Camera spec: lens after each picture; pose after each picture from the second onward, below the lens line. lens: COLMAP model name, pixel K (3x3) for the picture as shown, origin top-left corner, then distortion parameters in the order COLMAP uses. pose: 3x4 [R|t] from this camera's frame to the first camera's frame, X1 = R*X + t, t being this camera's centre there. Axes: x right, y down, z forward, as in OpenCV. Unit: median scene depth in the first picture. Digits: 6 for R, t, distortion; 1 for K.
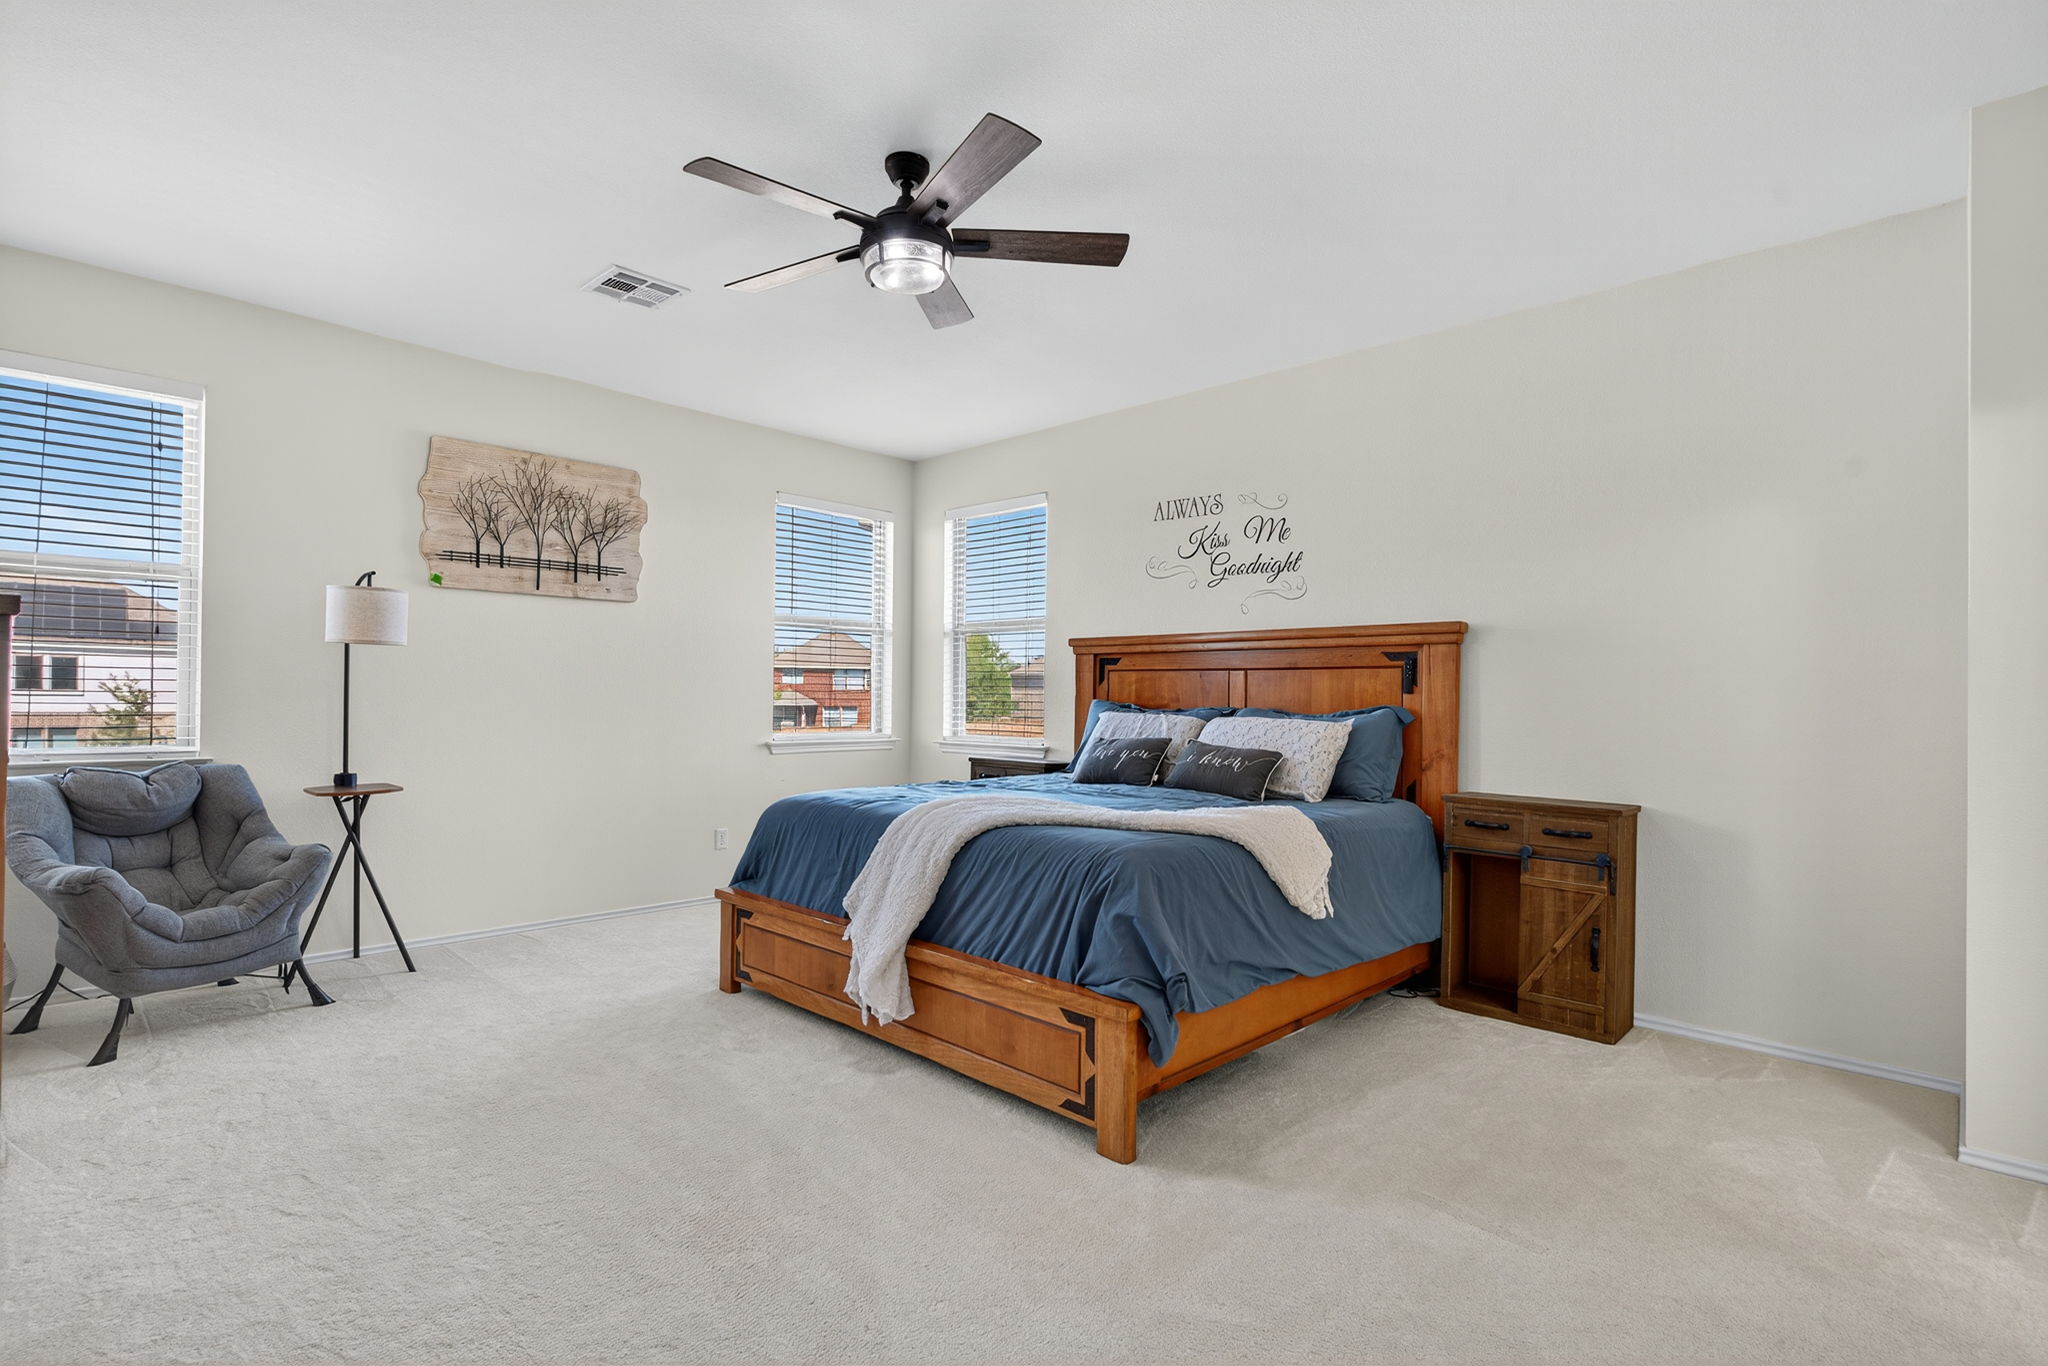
lens RADIAL K [[1002.5, 0, 1025.7], [0, 1002.5, 693.0], [0, 0, 1]] dist [0.003558, -0.000270]
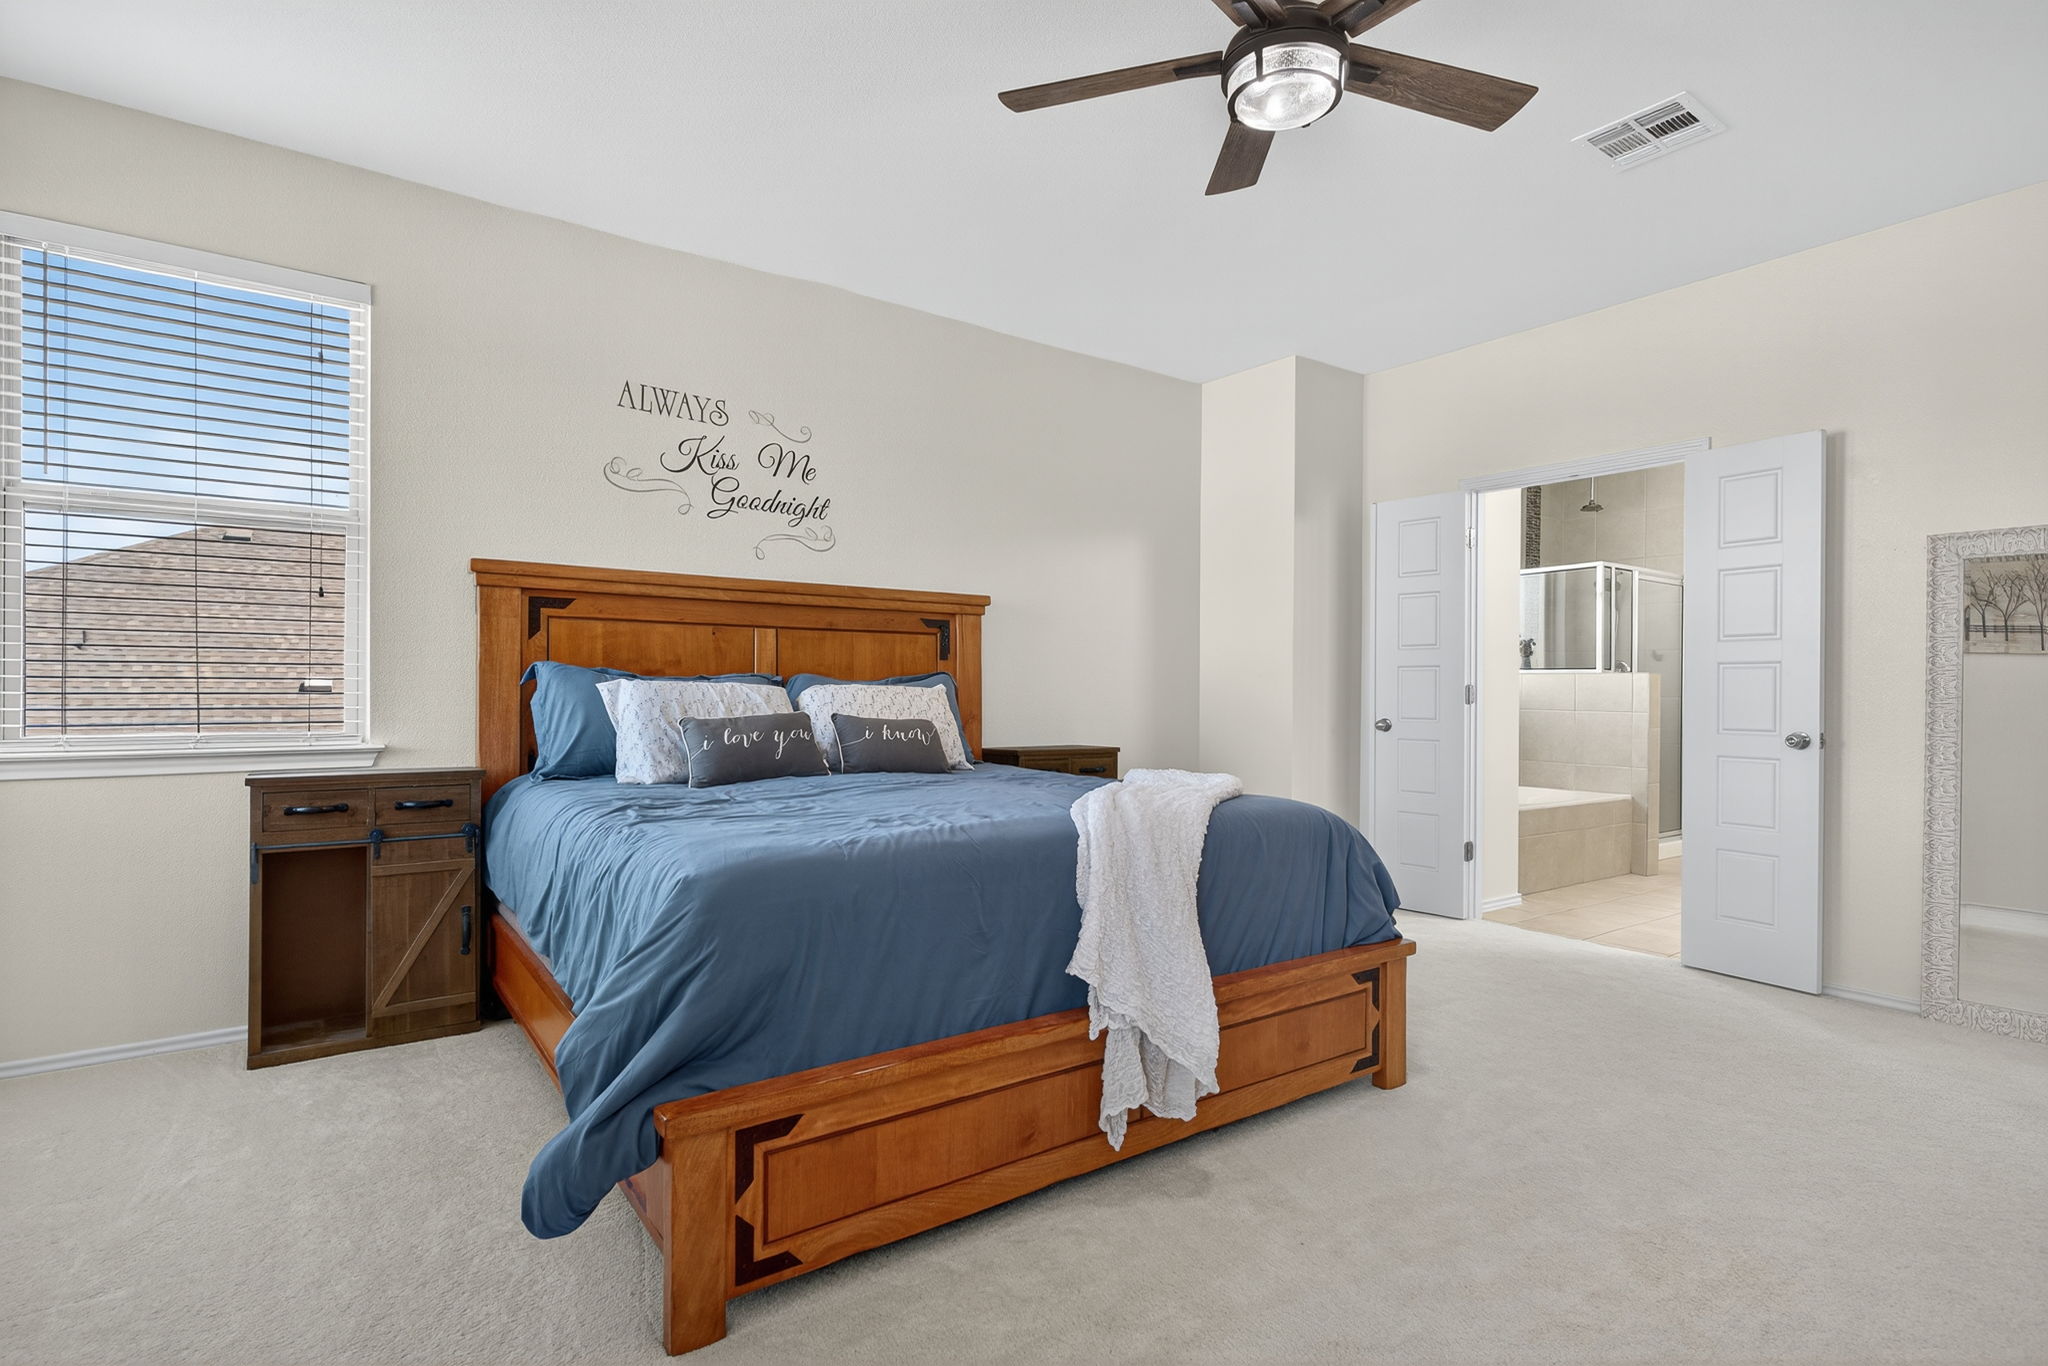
lens RADIAL K [[1002.5, 0, 1025.7], [0, 1002.5, 693.0], [0, 0, 1]] dist [0.003558, -0.000270]
pose [[0.168914, -0.019626, 0.985435, -0.564931], [-0.014356, 0.999647, 0.022370, 0.009375], [-0.985526, -0.017925, 0.168573, 0.654946]]
